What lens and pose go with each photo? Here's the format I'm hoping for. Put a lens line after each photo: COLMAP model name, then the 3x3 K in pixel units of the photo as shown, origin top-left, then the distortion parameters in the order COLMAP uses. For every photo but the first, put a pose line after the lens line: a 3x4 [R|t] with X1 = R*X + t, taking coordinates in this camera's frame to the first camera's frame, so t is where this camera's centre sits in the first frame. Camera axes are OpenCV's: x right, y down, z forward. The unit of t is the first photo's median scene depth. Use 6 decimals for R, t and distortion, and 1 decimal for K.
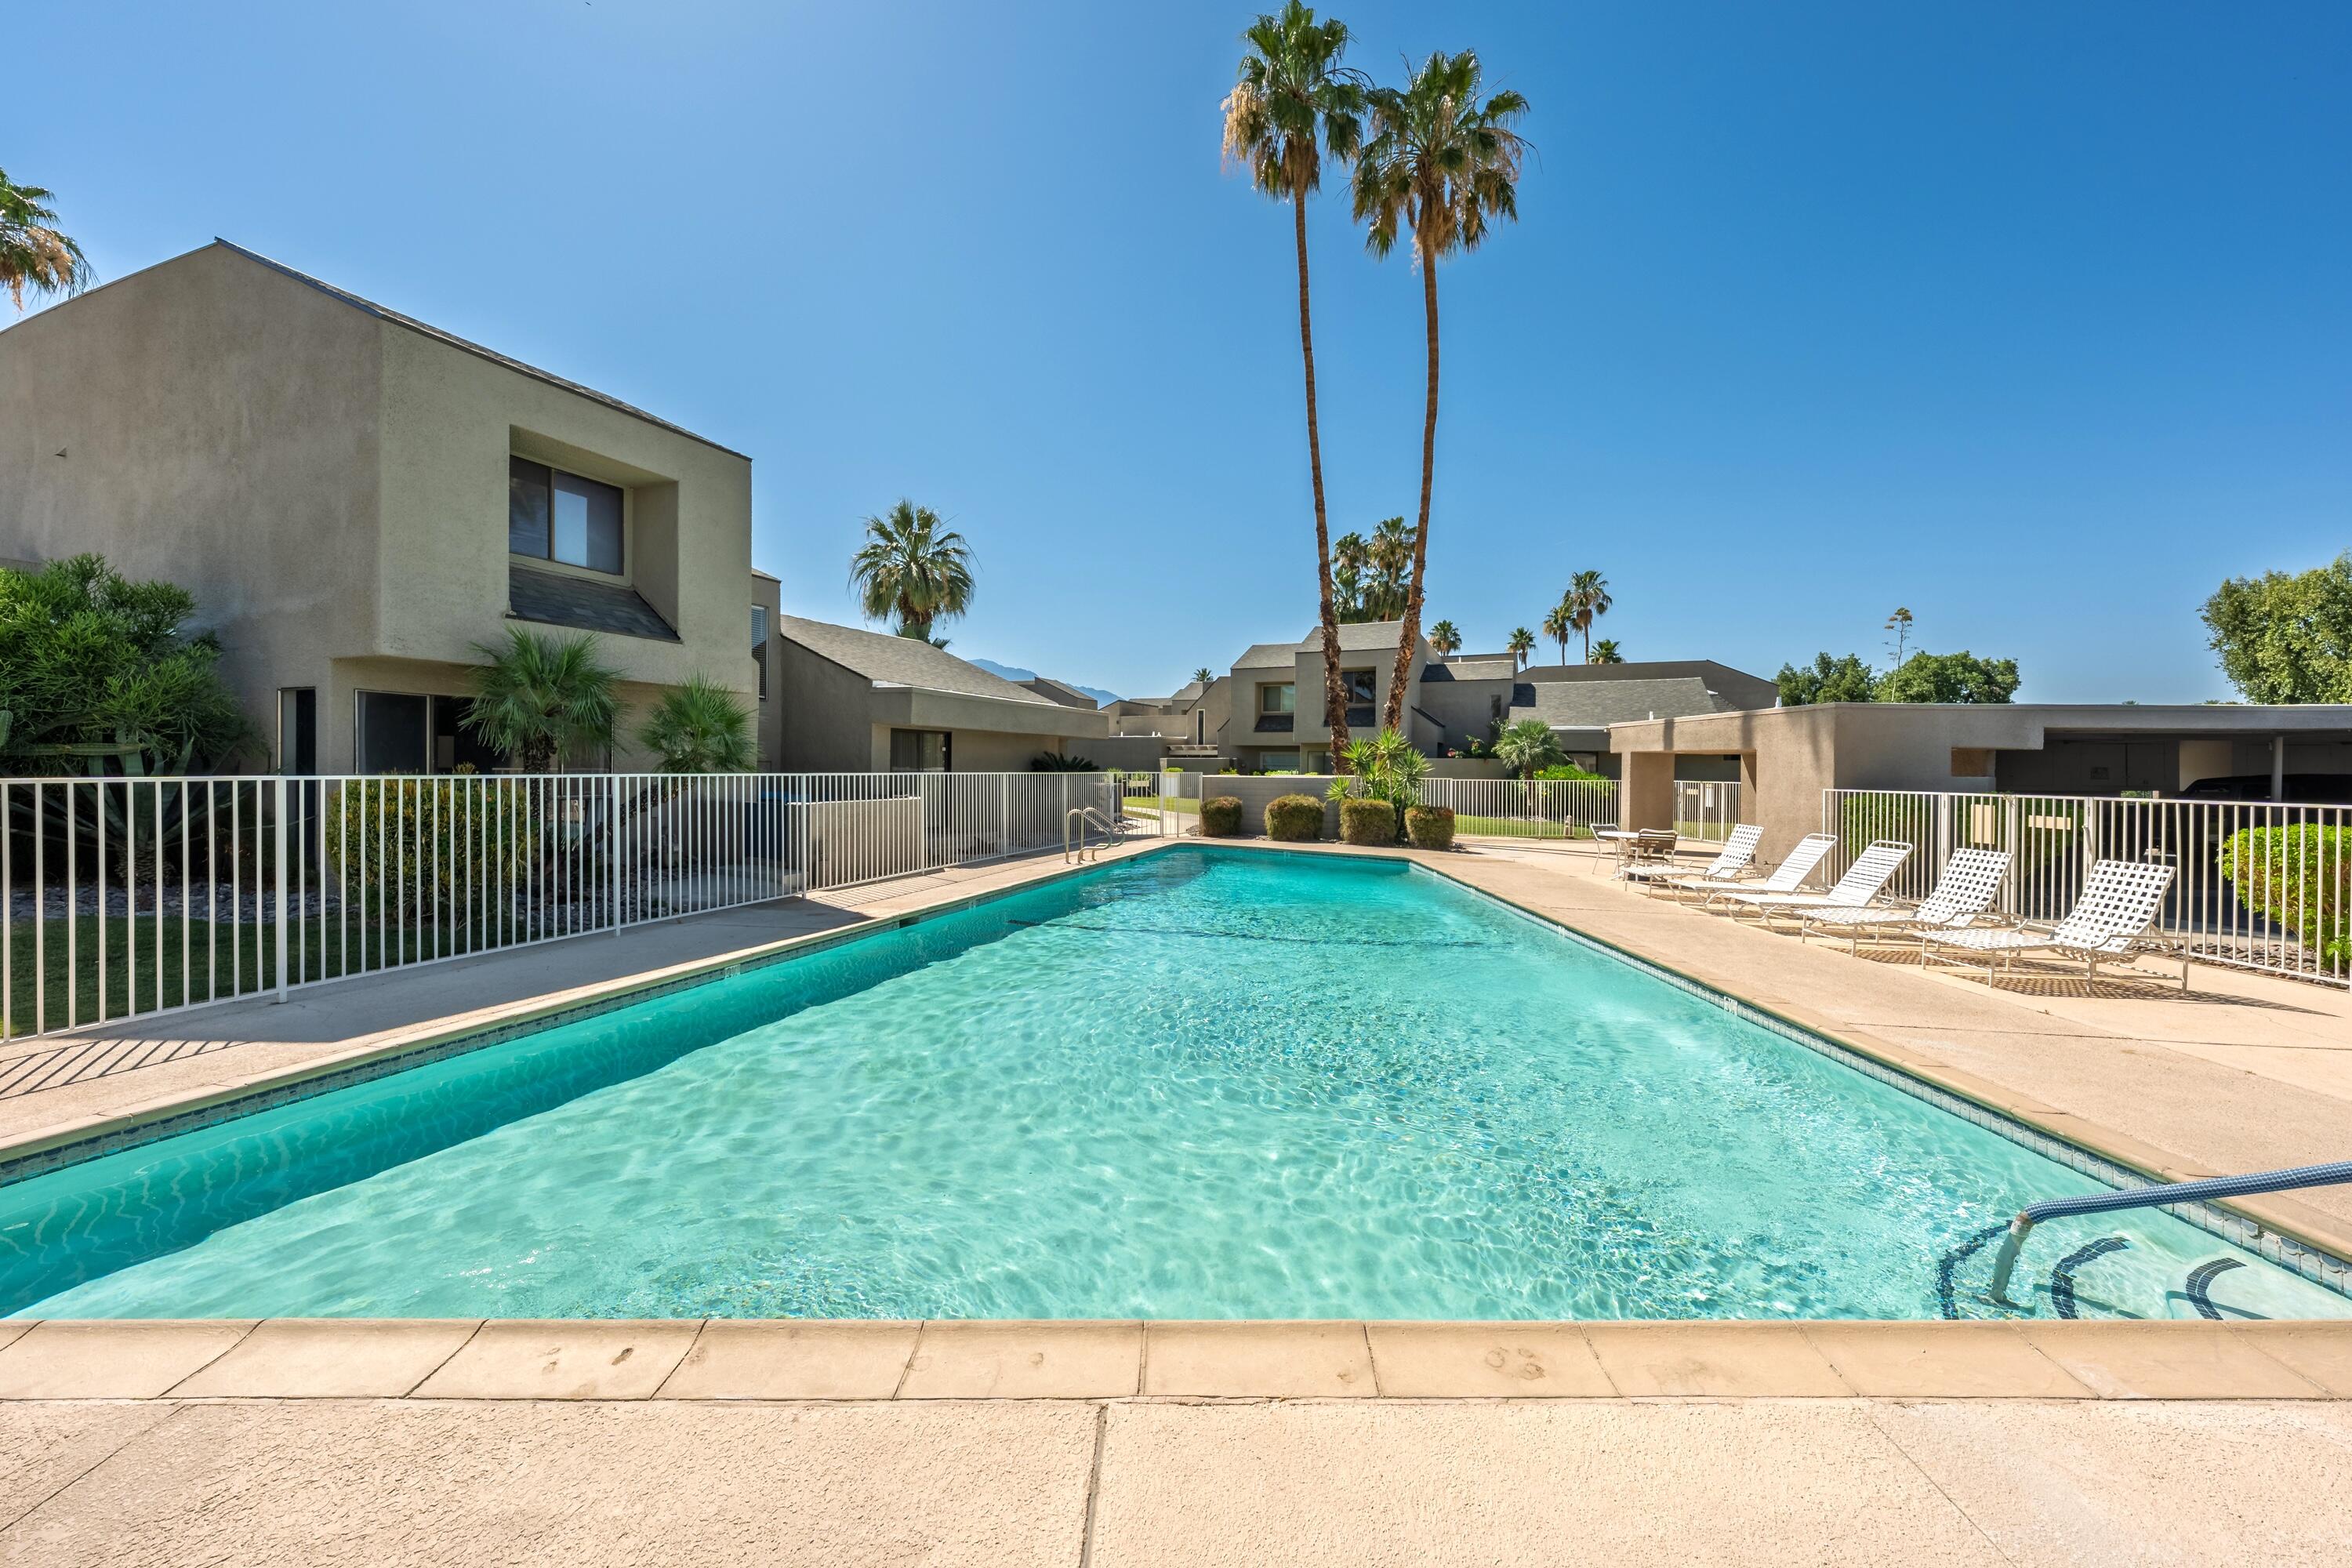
lens RADIAL K [[841.9, 0, 1176.0], [0, 841.9, 772.7], [0, 0, 1]] dist [-0.005541, 0.000160]
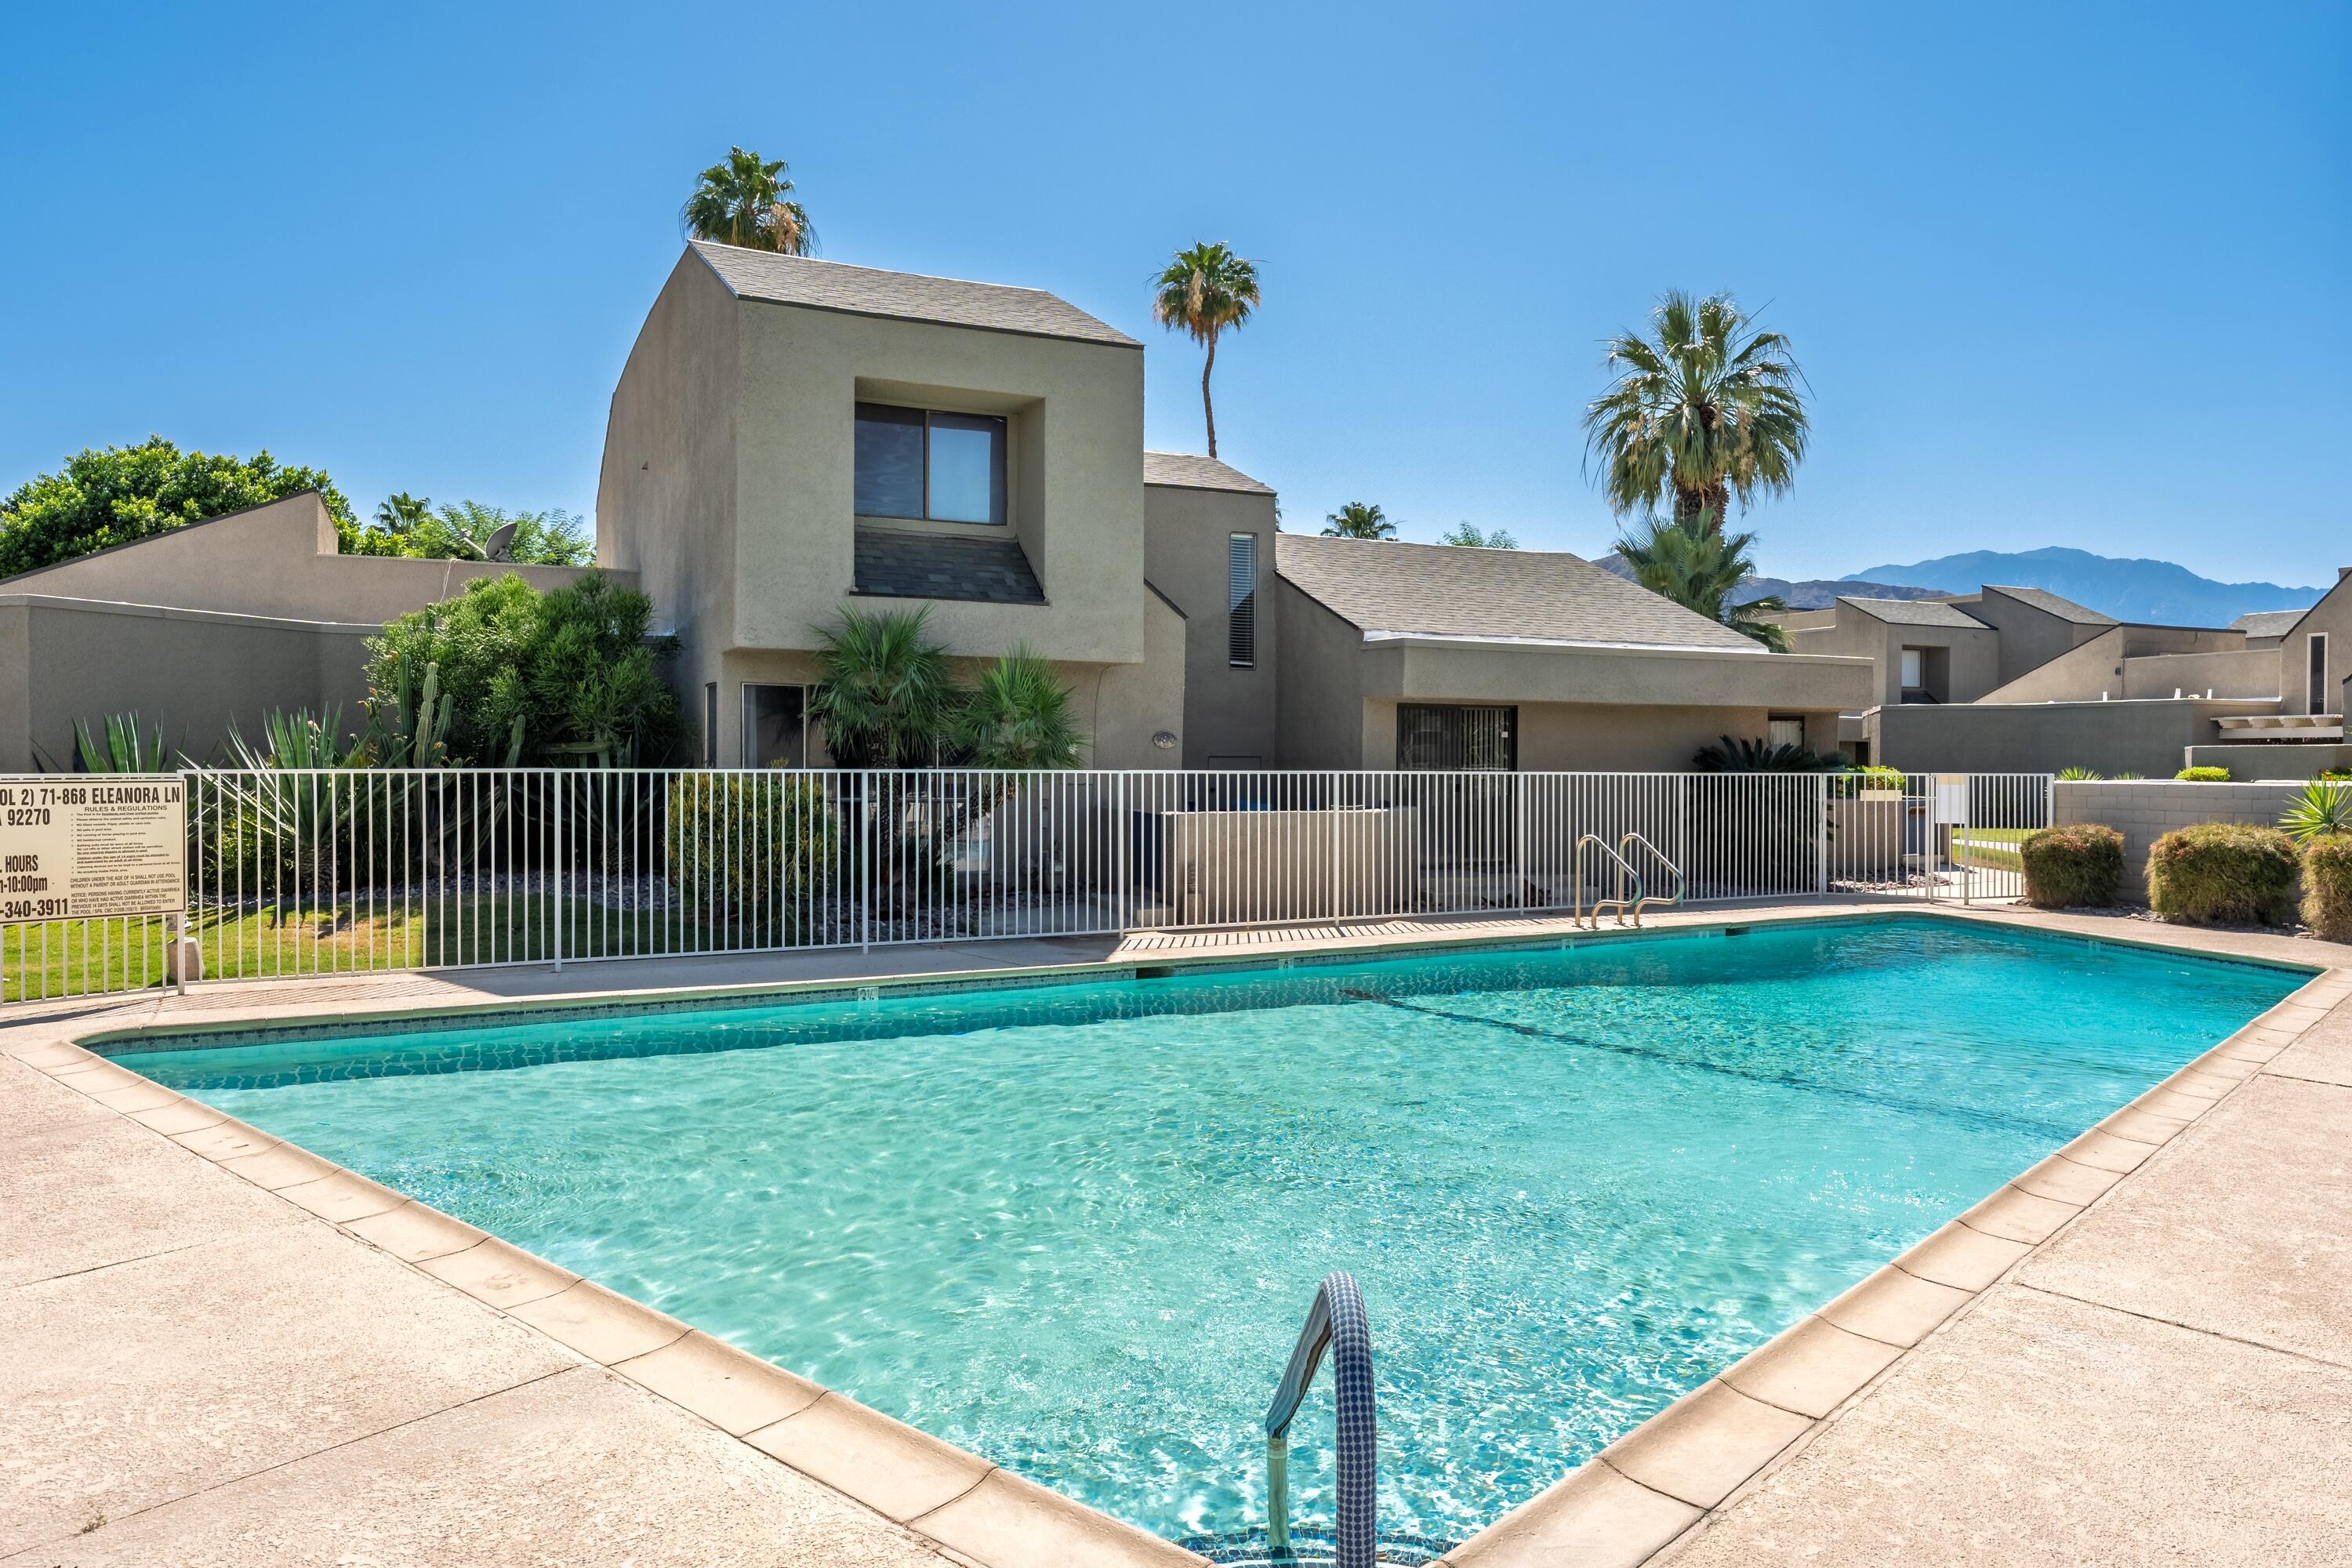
lens RADIAL K [[1571.8, 0, 1181.3], [0, 1571.8, 789.7], [0, 0, 1]] dist [-0.006679, -0.003462]
pose [[0.725028, 0.007867, -0.688674, 0.342436], [-0.004192, 0.999967, 0.007010, 0.004776], [0.688707, -0.002195, 0.725037, 0.018592]]
